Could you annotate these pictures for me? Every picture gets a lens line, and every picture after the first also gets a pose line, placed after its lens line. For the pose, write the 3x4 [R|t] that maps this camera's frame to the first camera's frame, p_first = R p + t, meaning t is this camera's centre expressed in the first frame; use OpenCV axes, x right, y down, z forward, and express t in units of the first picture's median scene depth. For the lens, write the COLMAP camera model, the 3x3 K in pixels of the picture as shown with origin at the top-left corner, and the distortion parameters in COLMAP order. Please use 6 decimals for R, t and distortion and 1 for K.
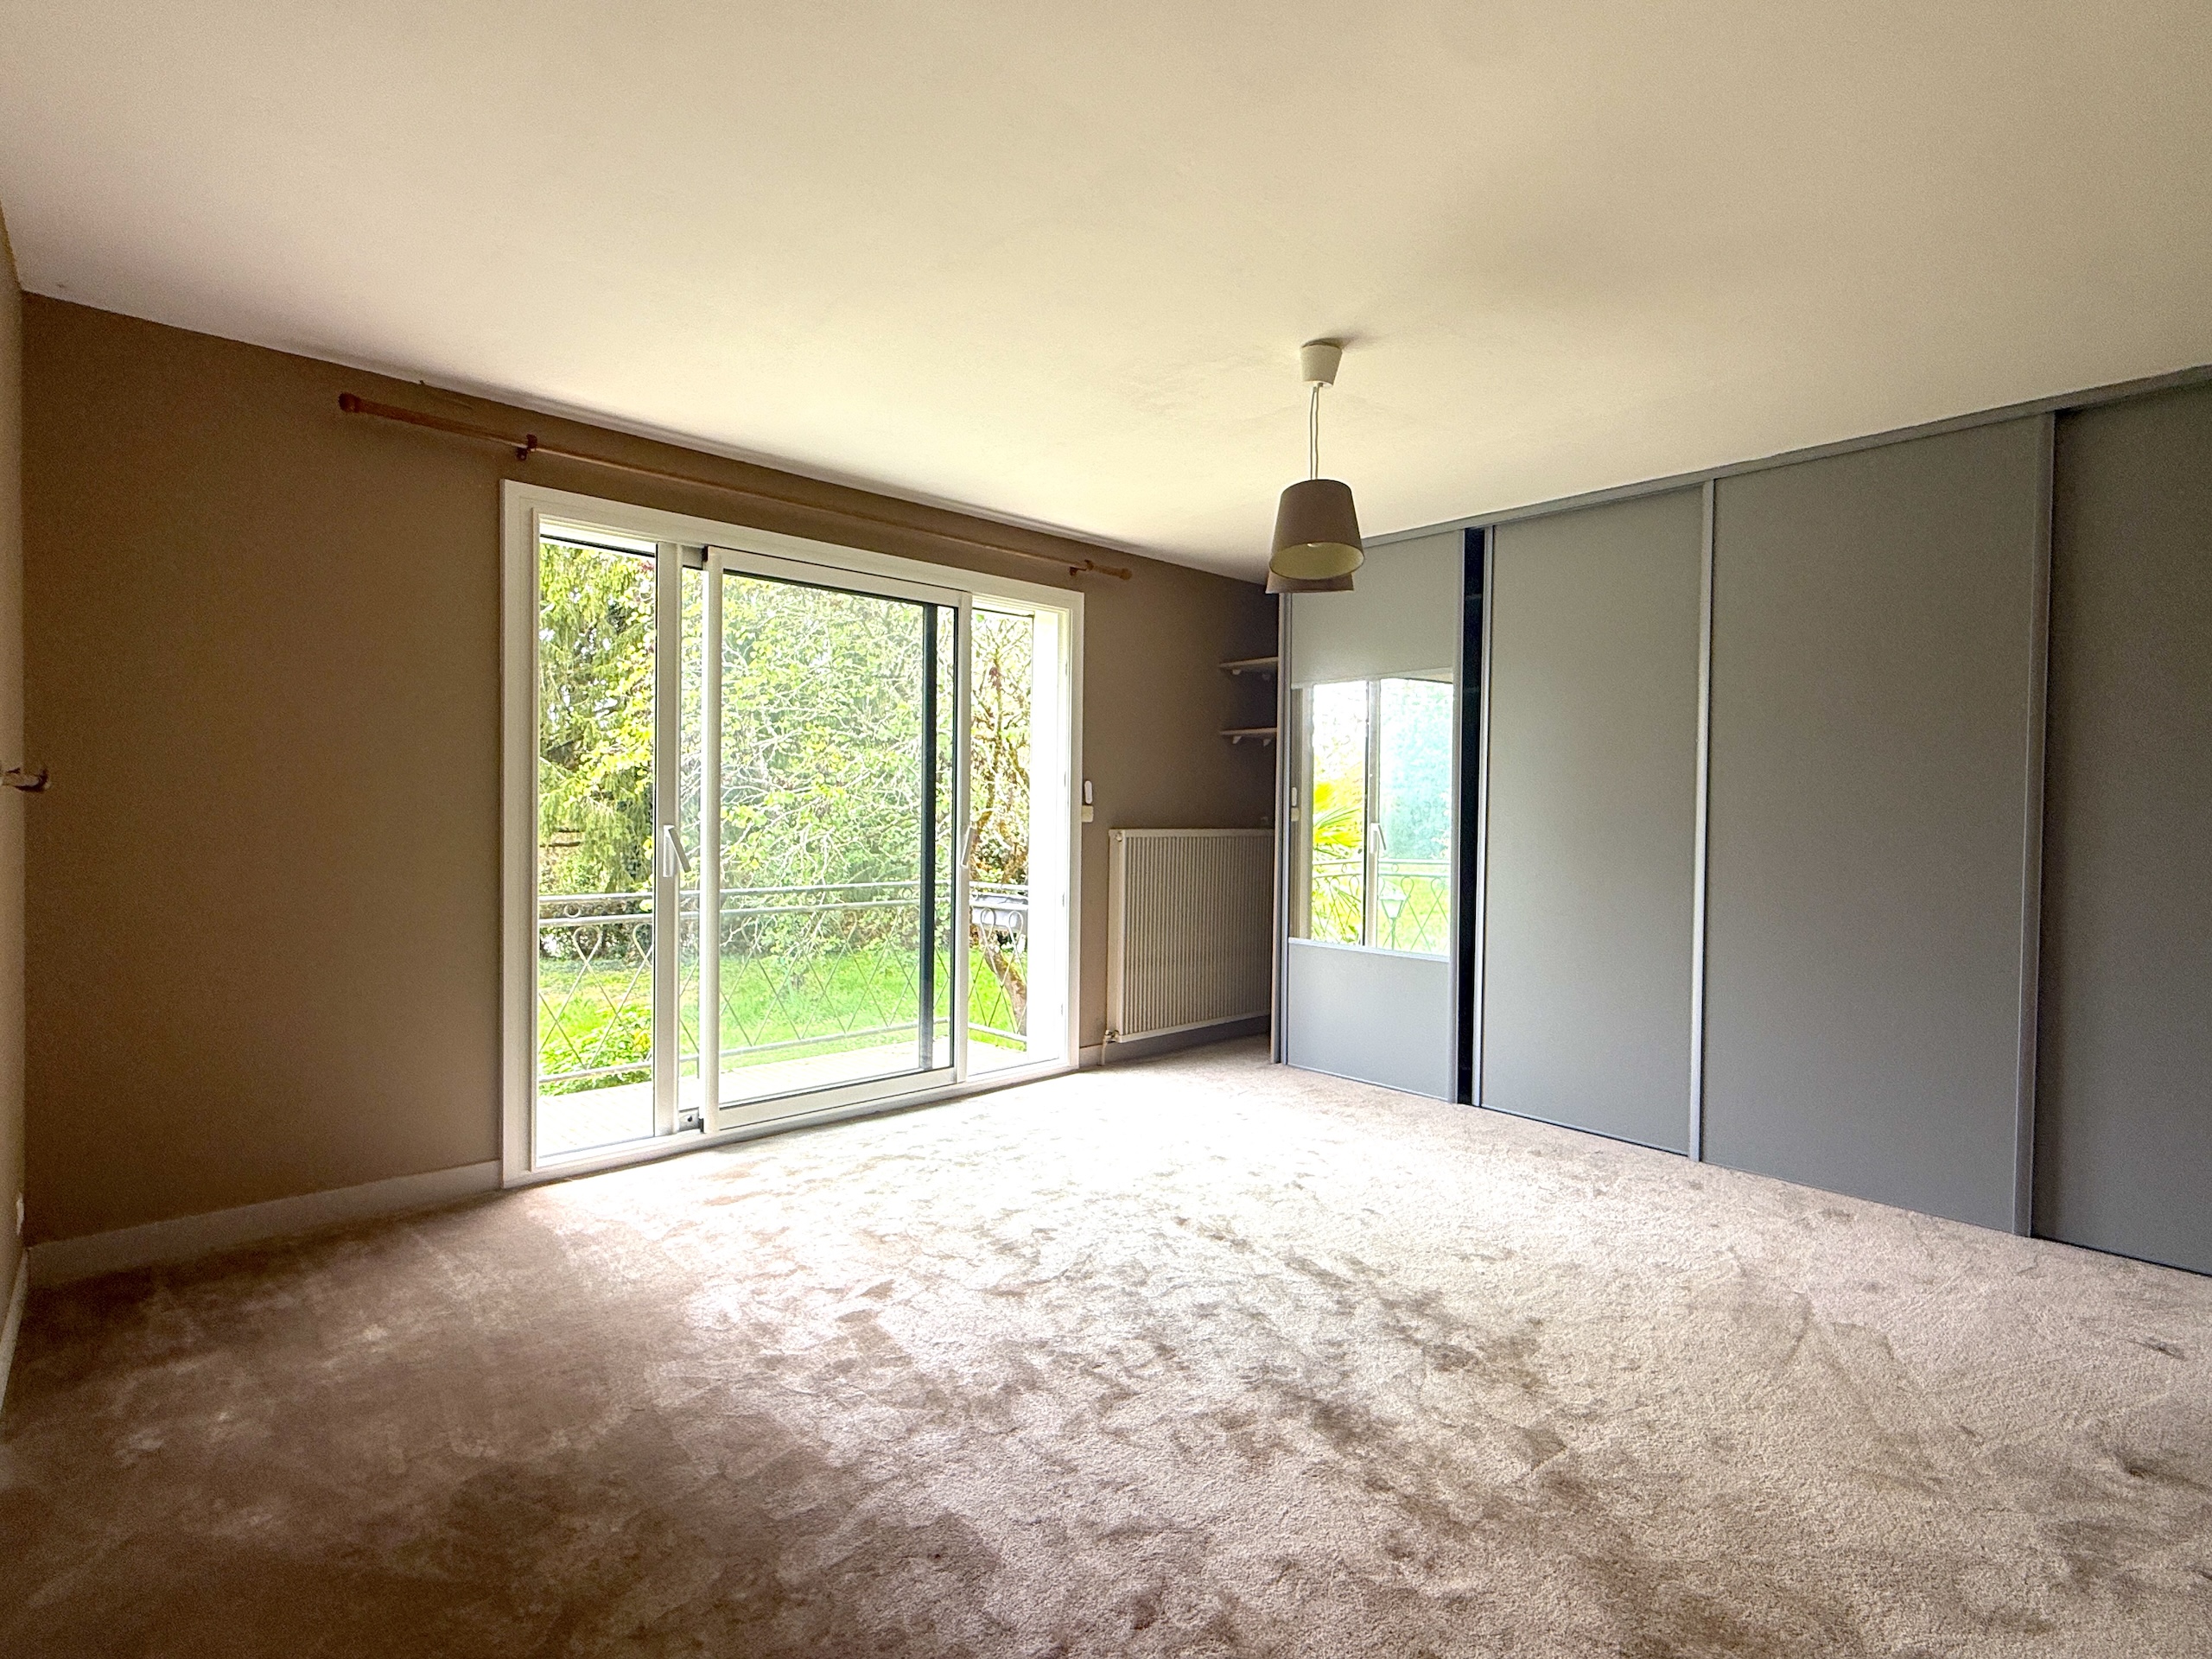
lens RADIAL K [[1037.8, 0, 1105.1], [0, 1037.8, 823.6], [0, 0, 1]] dist [-0.001653, -0.000836]
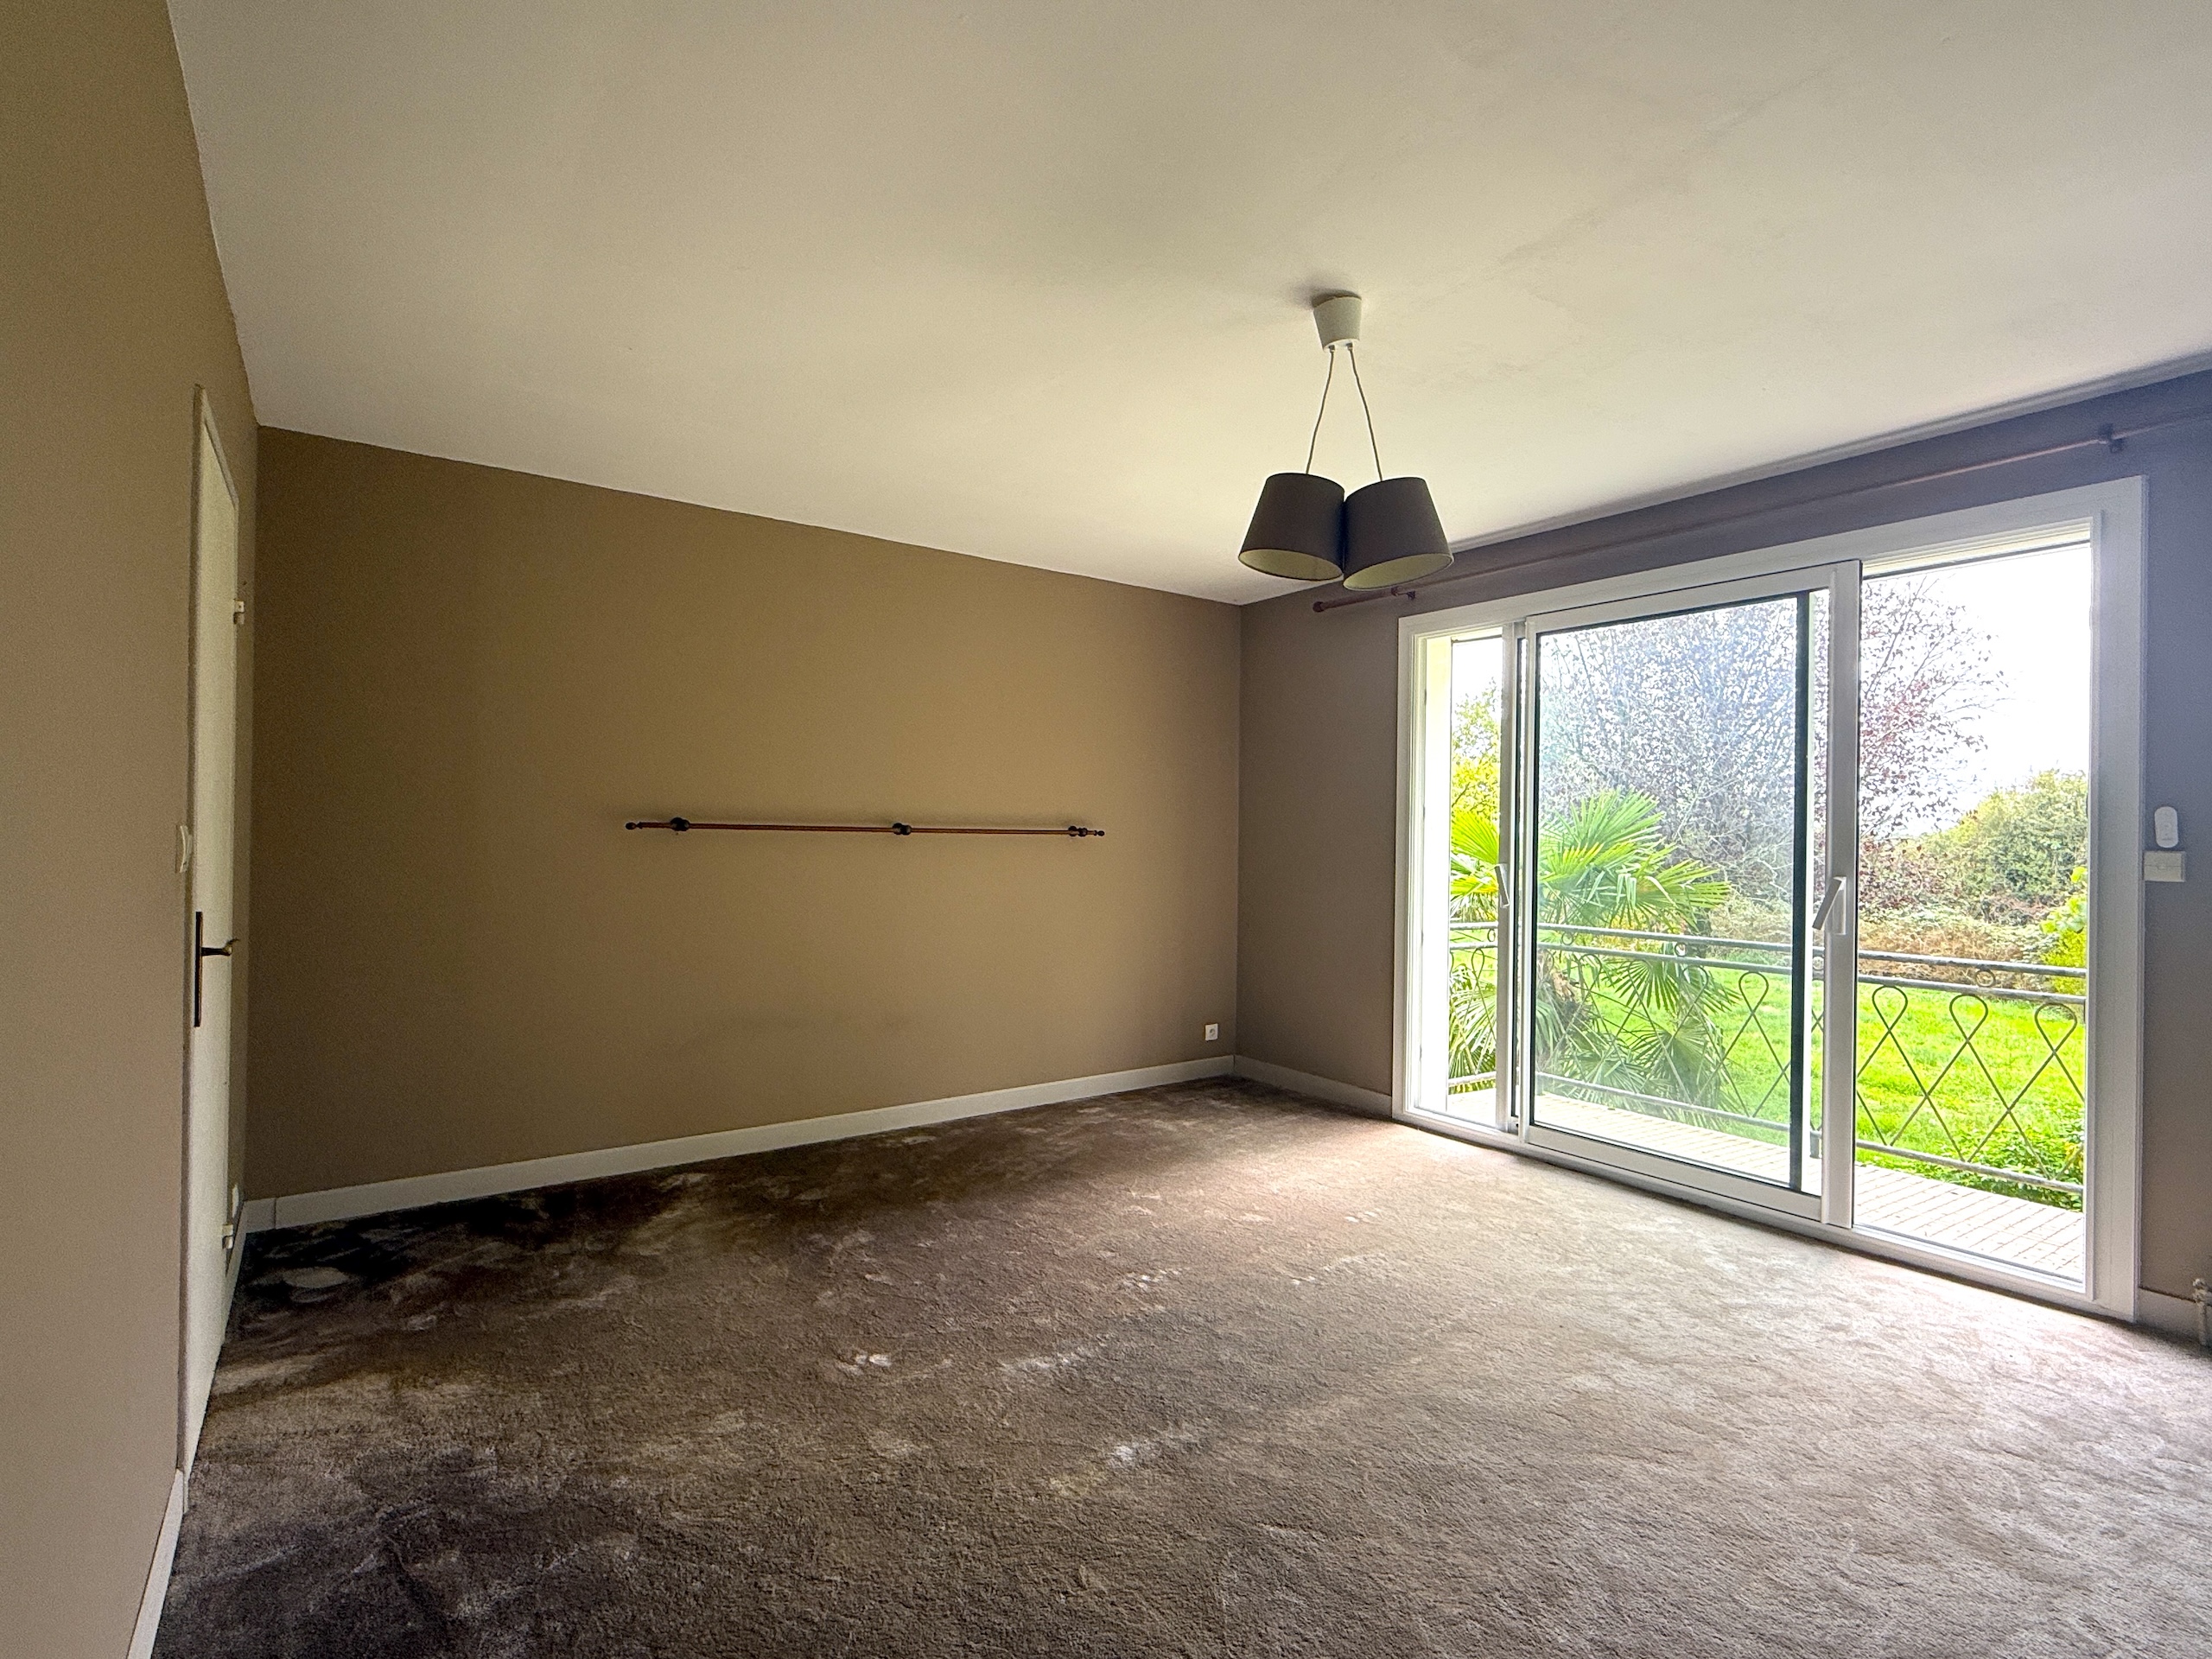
lens RADIAL K [[1037.8, 0, 1105.2], [0, 1037.8, 833.8], [0, 0, 1]] dist [-0.001653, -0.000836]
pose [[-0.093805, -0.015666, -0.995467, 0.653791], [-0.028479, 0.999509, -0.013046, -0.003869], [0.995183, 0.027127, -0.094205, 0.552991]]
